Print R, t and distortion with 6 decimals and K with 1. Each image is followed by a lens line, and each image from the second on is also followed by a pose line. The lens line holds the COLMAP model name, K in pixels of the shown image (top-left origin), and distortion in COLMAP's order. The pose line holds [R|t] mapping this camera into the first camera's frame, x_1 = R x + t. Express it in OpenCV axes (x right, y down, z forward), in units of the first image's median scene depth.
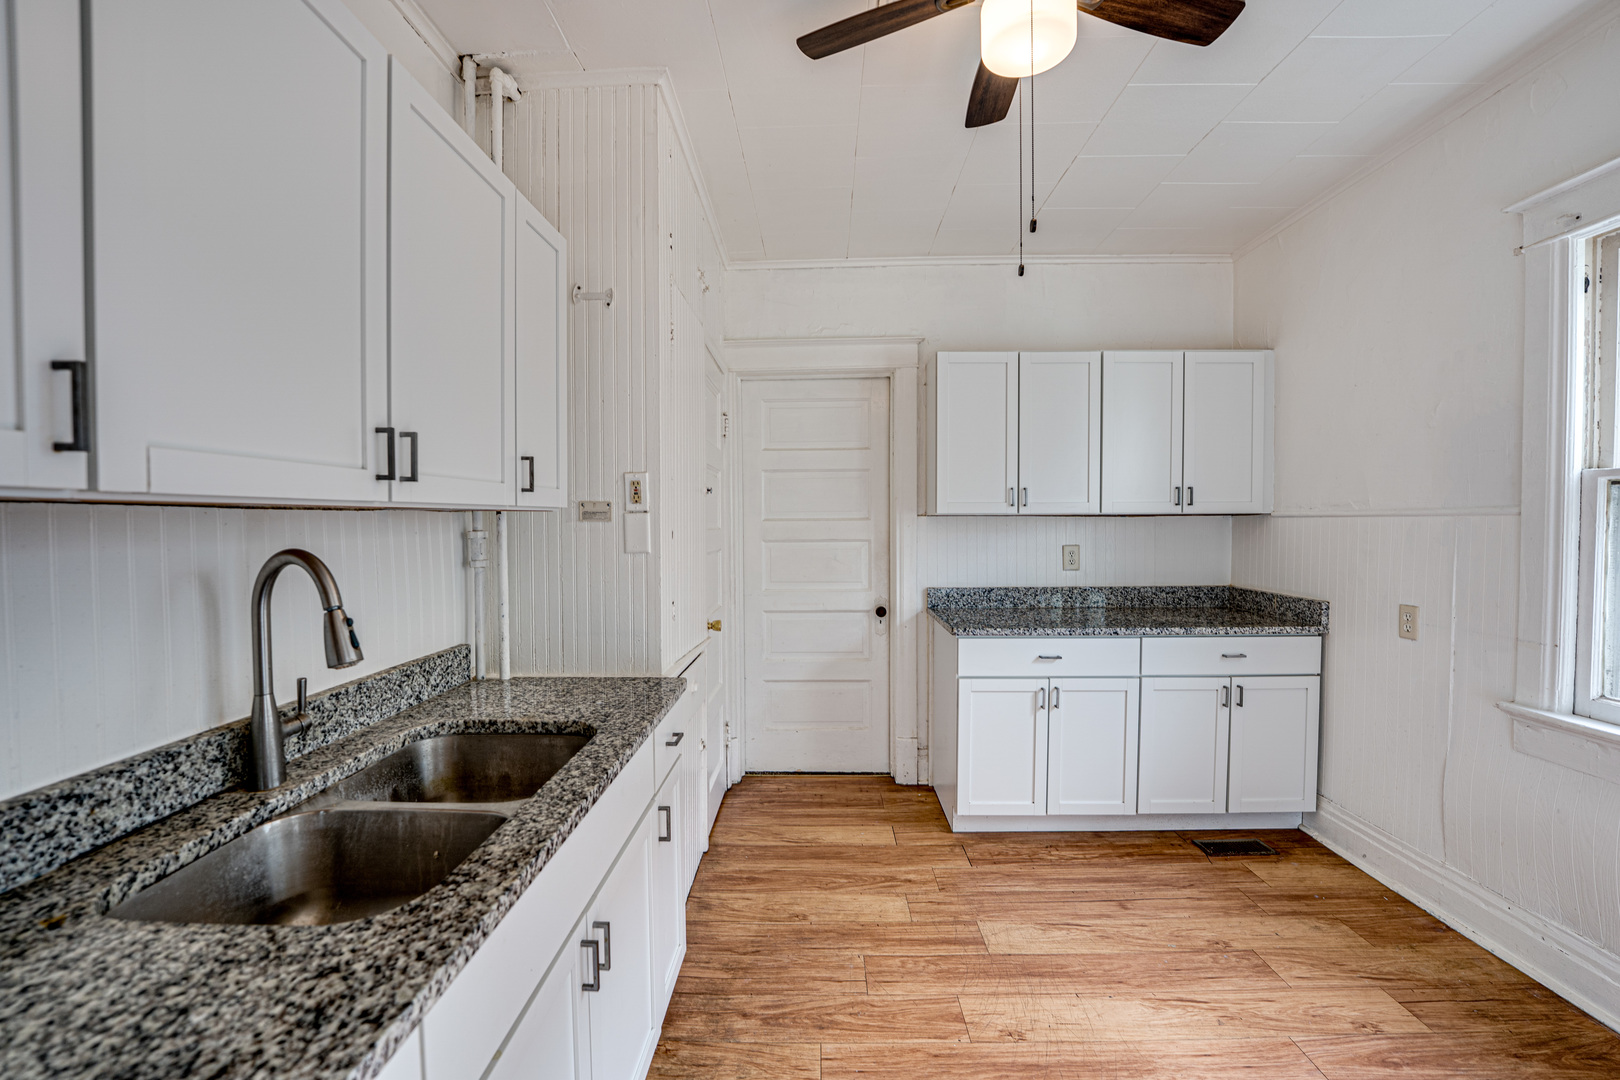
lens RADIAL K [[667.6, 0, 810.5], [0, 667.6, 537.7], [0, 0, 1]] dist [-0.001559, 0.000030]
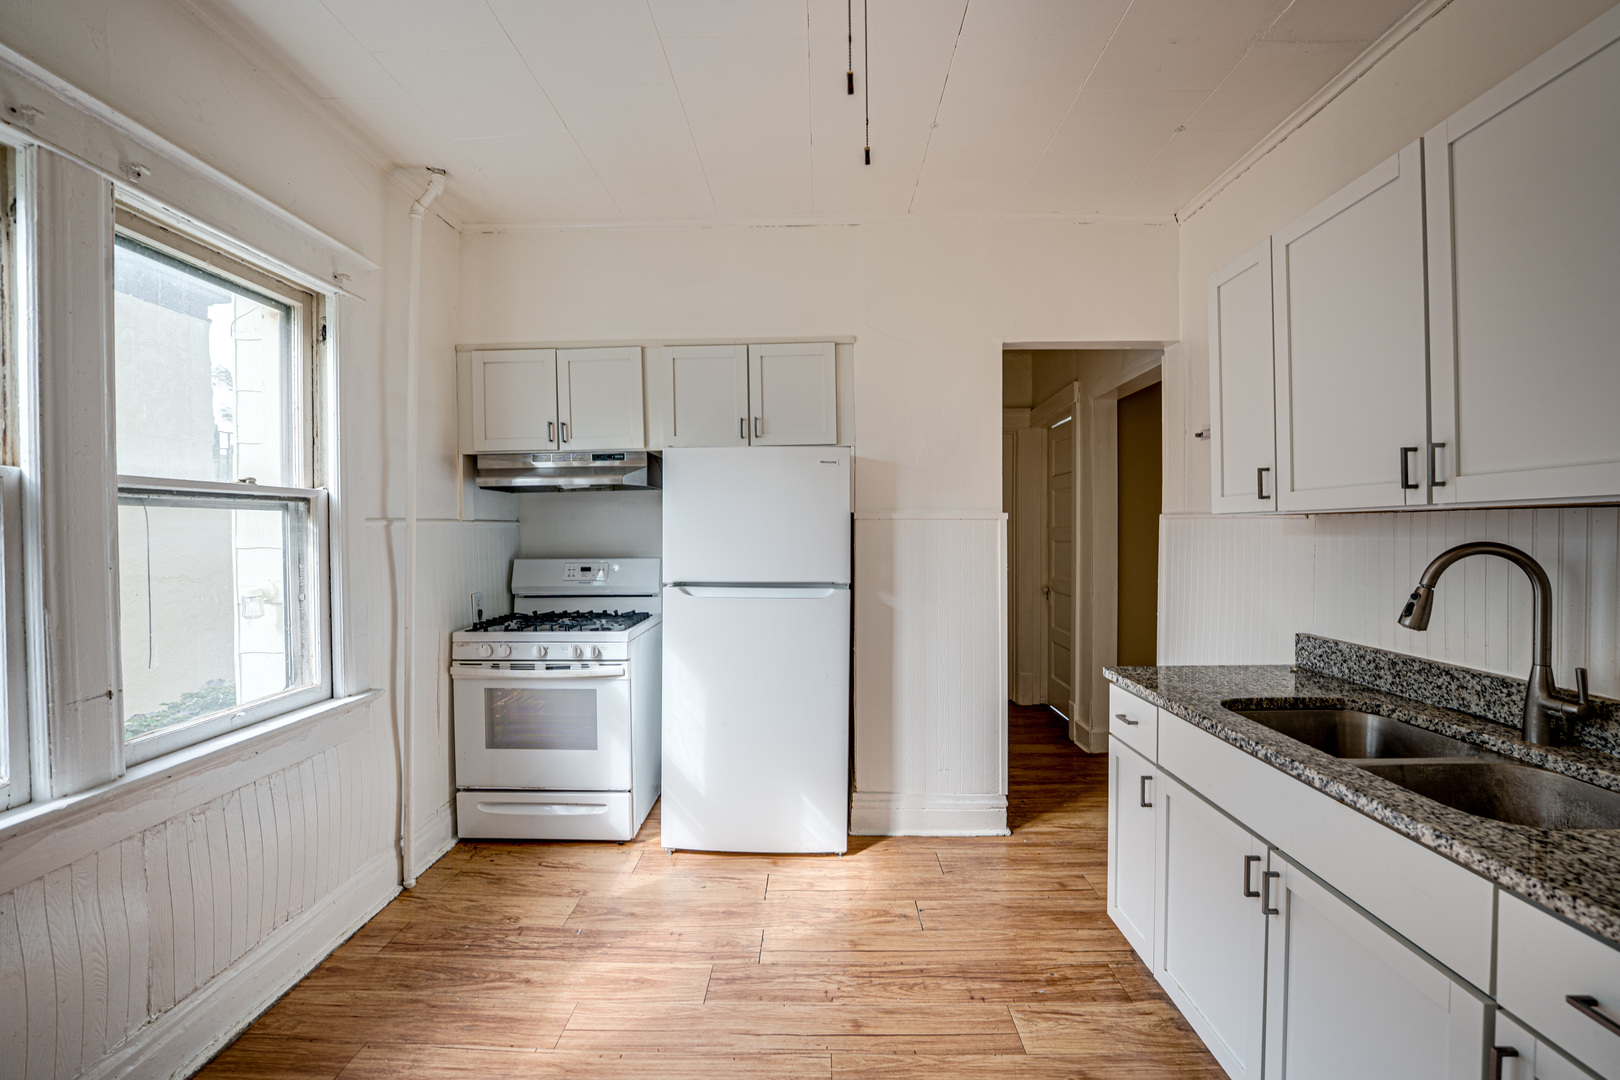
lens RADIAL K [[667.6, 0, 809.1], [0, 667.6, 538.3], [0, 0, 1]] dist [-0.001559, 0.000030]
pose [[-0.999940, 0.010874, 0.001071, 0.577528], [0.010909, 0.999102, 0.040941, -0.067811], [-0.000625, 0.040950, -0.999161, 2.570589]]
